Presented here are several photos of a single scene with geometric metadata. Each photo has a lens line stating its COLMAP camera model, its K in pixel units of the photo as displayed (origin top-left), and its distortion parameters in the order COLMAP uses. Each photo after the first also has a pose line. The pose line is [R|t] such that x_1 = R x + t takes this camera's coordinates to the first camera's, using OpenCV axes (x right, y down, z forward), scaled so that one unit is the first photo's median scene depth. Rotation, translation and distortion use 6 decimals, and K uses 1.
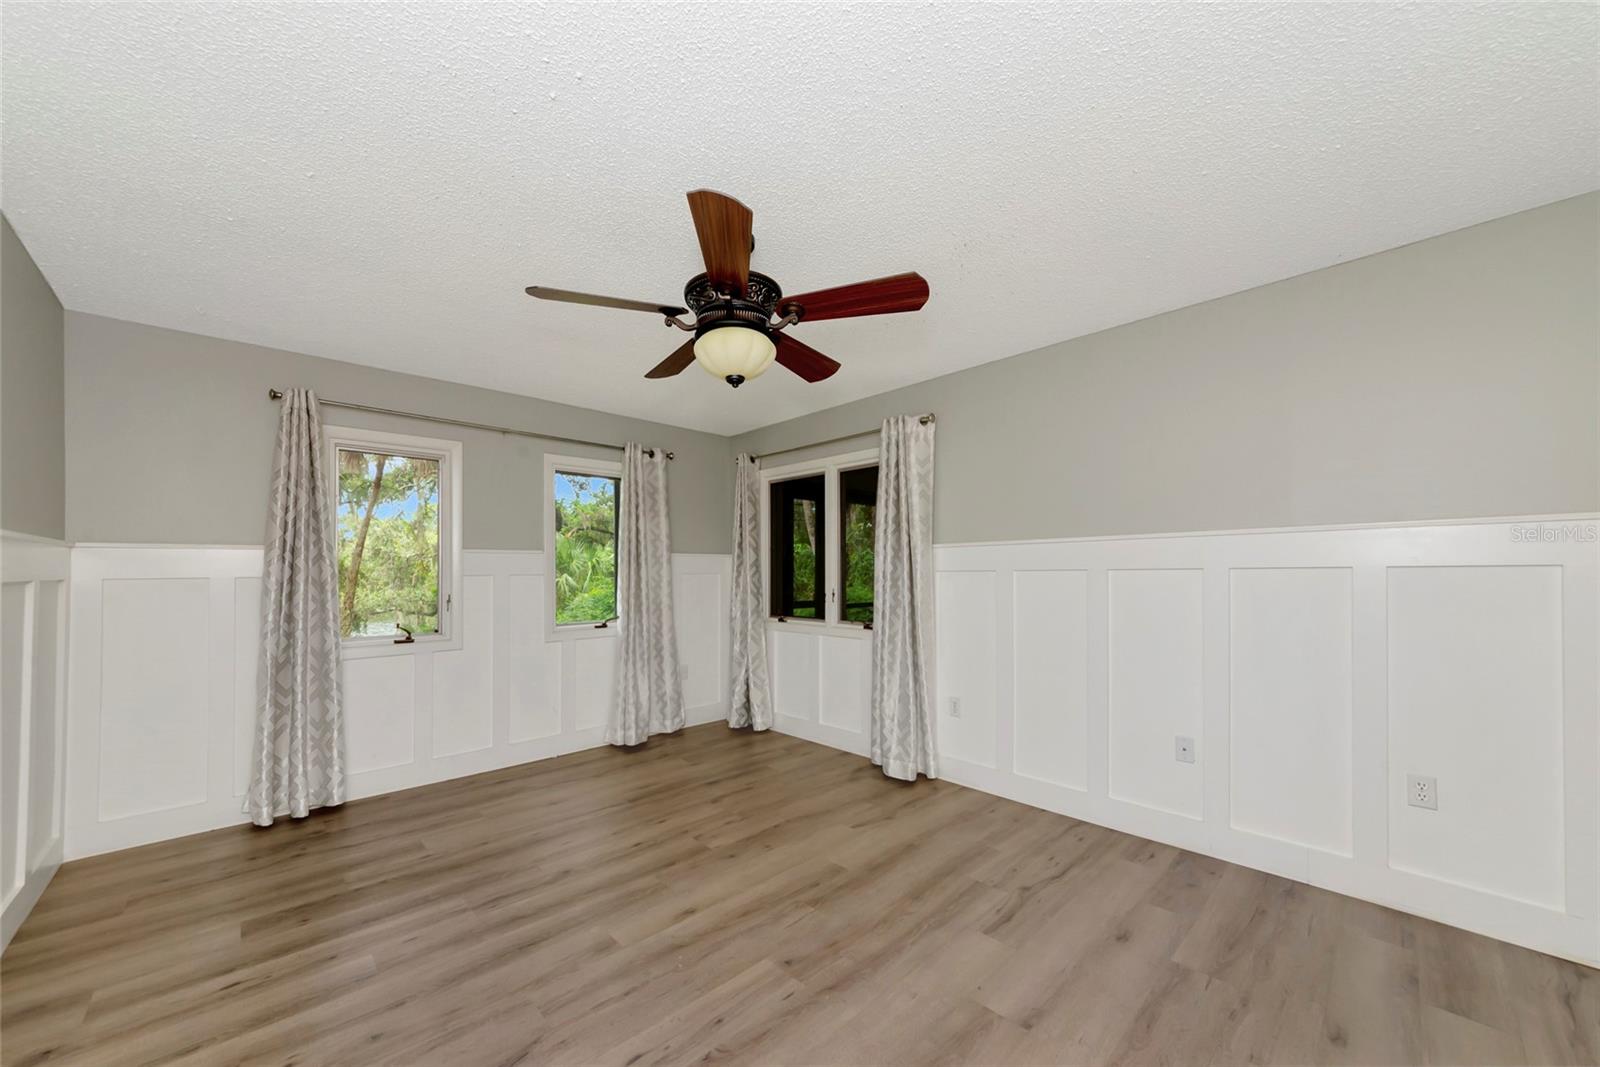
lens RADIAL K [[610.7, 0, 804.0], [0, 610.7, 562.2], [0, 0, 1]] dist [0.008270, -0.000199]
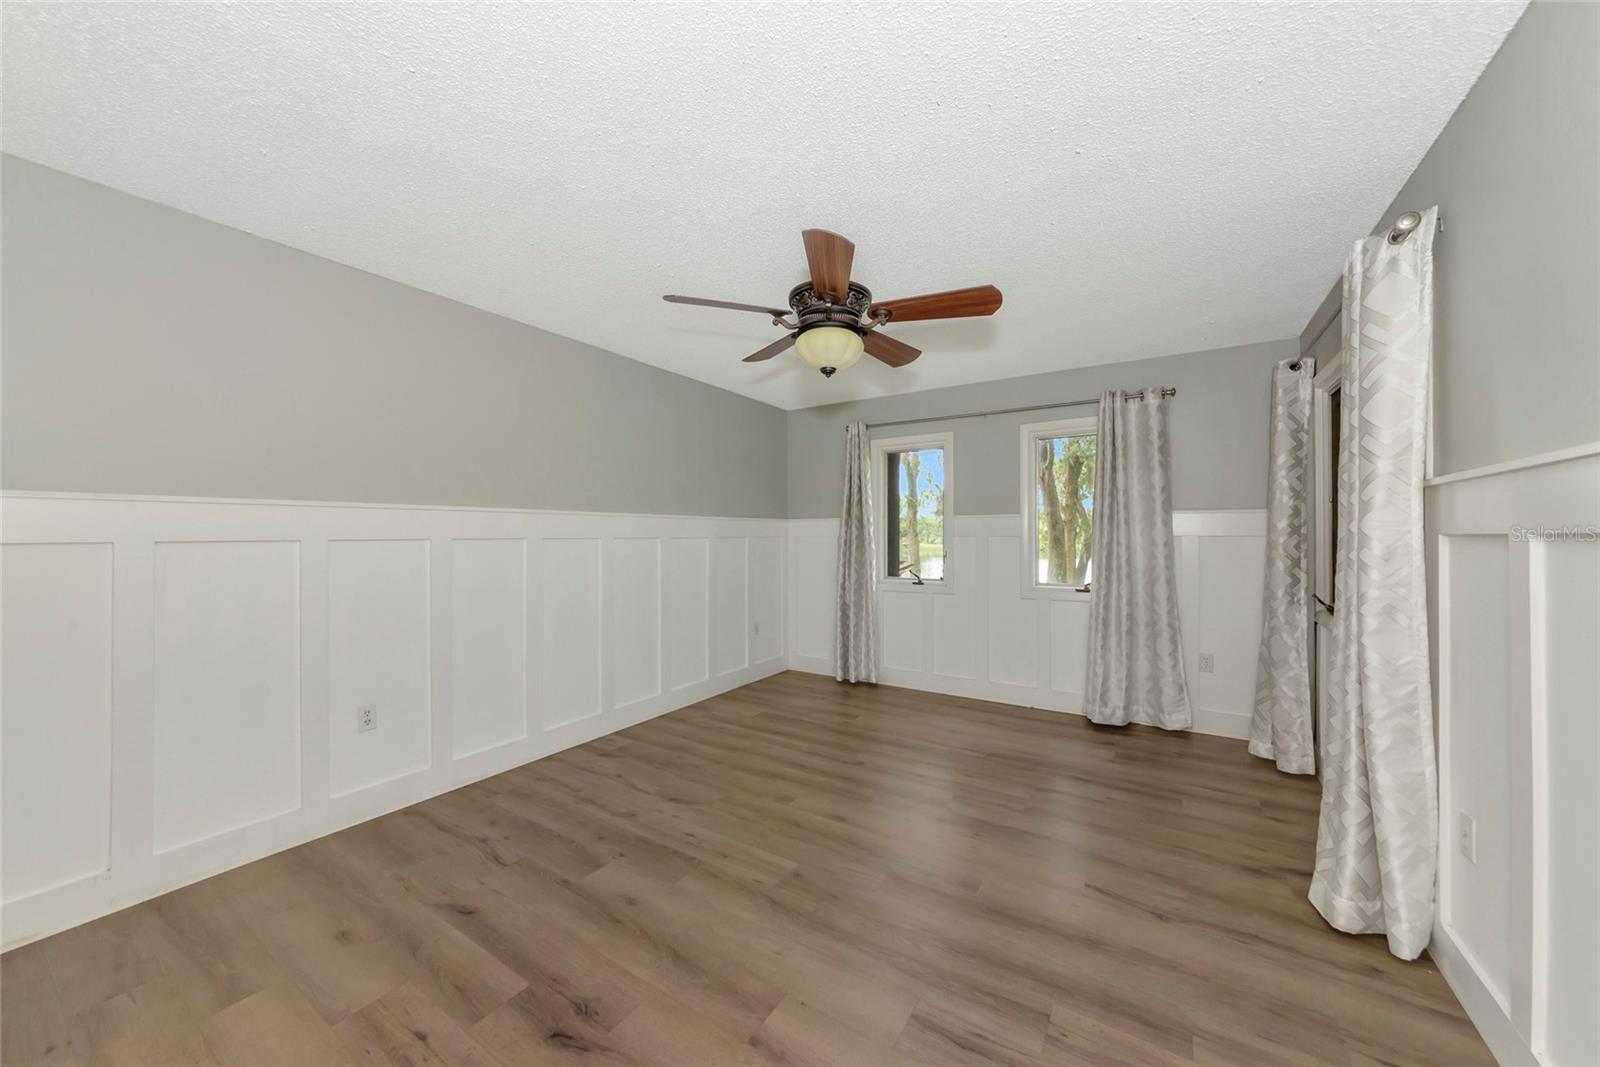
lens RADIAL K [[591.6, 0, 777.9], [0, 591.6, 537.3], [0, 0, 1]] dist [0.000066, -0.000112]
pose [[0.183235, 0.008393, -0.983033, 0.737555], [0.016313, 0.999800, 0.011577, 0.003062], [0.982934, -0.018158, 0.183062, 0.539222]]
